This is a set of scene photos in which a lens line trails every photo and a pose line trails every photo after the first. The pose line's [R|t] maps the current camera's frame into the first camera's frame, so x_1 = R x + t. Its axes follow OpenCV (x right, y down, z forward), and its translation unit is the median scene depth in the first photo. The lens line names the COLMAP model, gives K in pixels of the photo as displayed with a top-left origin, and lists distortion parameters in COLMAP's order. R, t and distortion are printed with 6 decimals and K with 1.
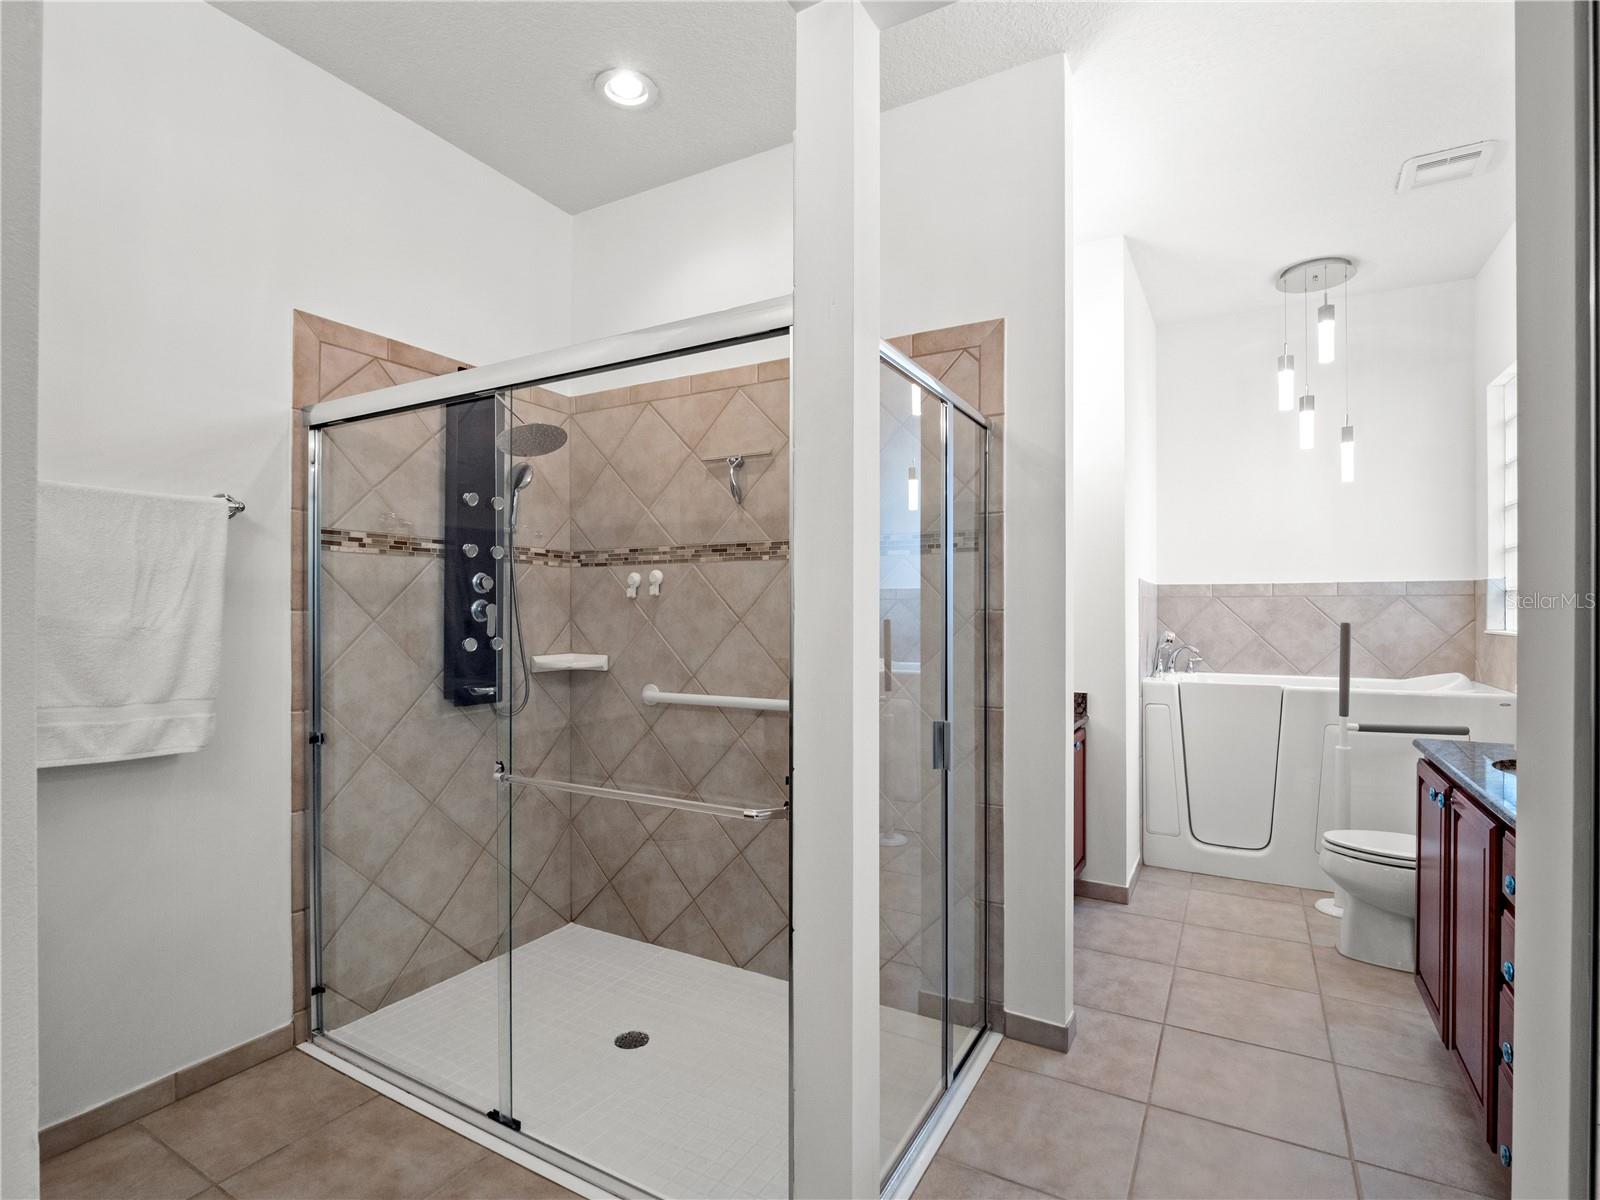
lens RADIAL K [[781.7, 0, 802.0], [0, 781.7, 606.9], [0, 0, 1]] dist [-0.010534, -0.002577]
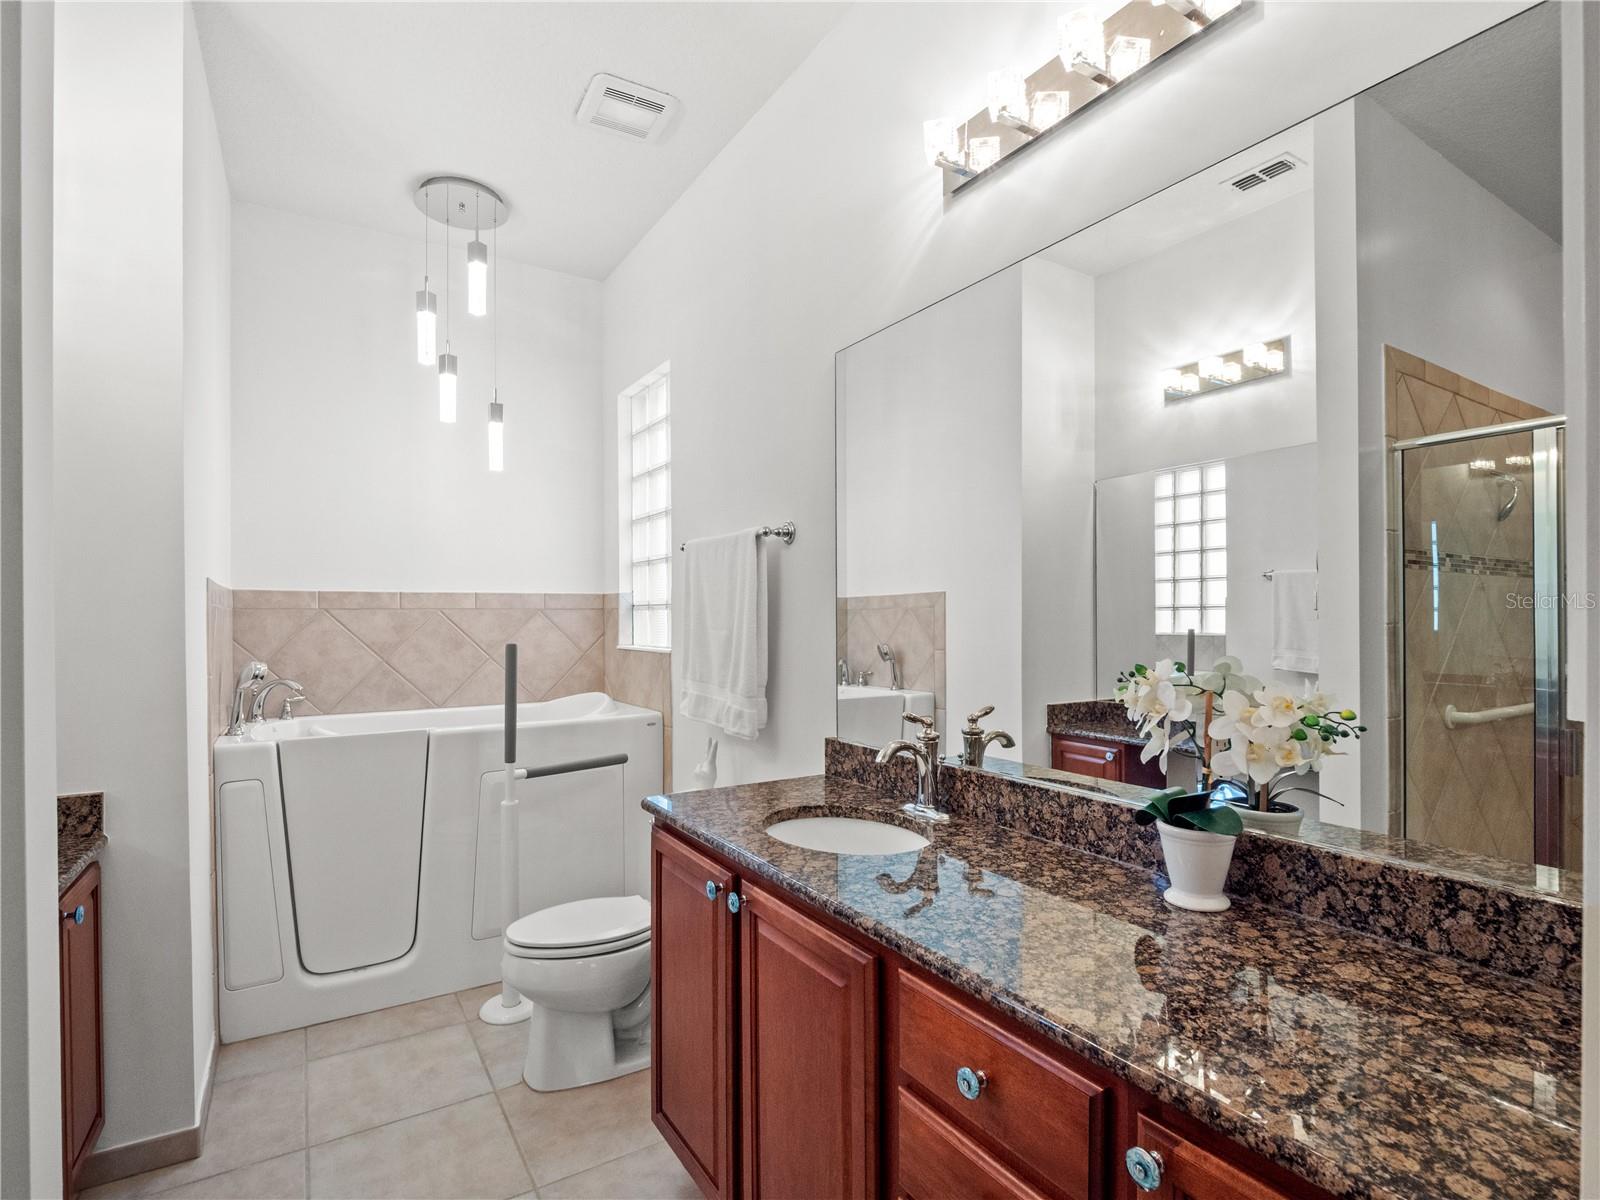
lens RADIAL K [[781.7, 0, 796.6], [0, 781.7, 617.2], [0, 0, 1]] dist [-0.010534, -0.002577]
pose [[0.467734, -0.002691, 0.883865, 0.123518], [0.005037, 0.999987, 0.000379, -0.004167], [-0.883855, 0.004275, 0.467742, 0.340700]]
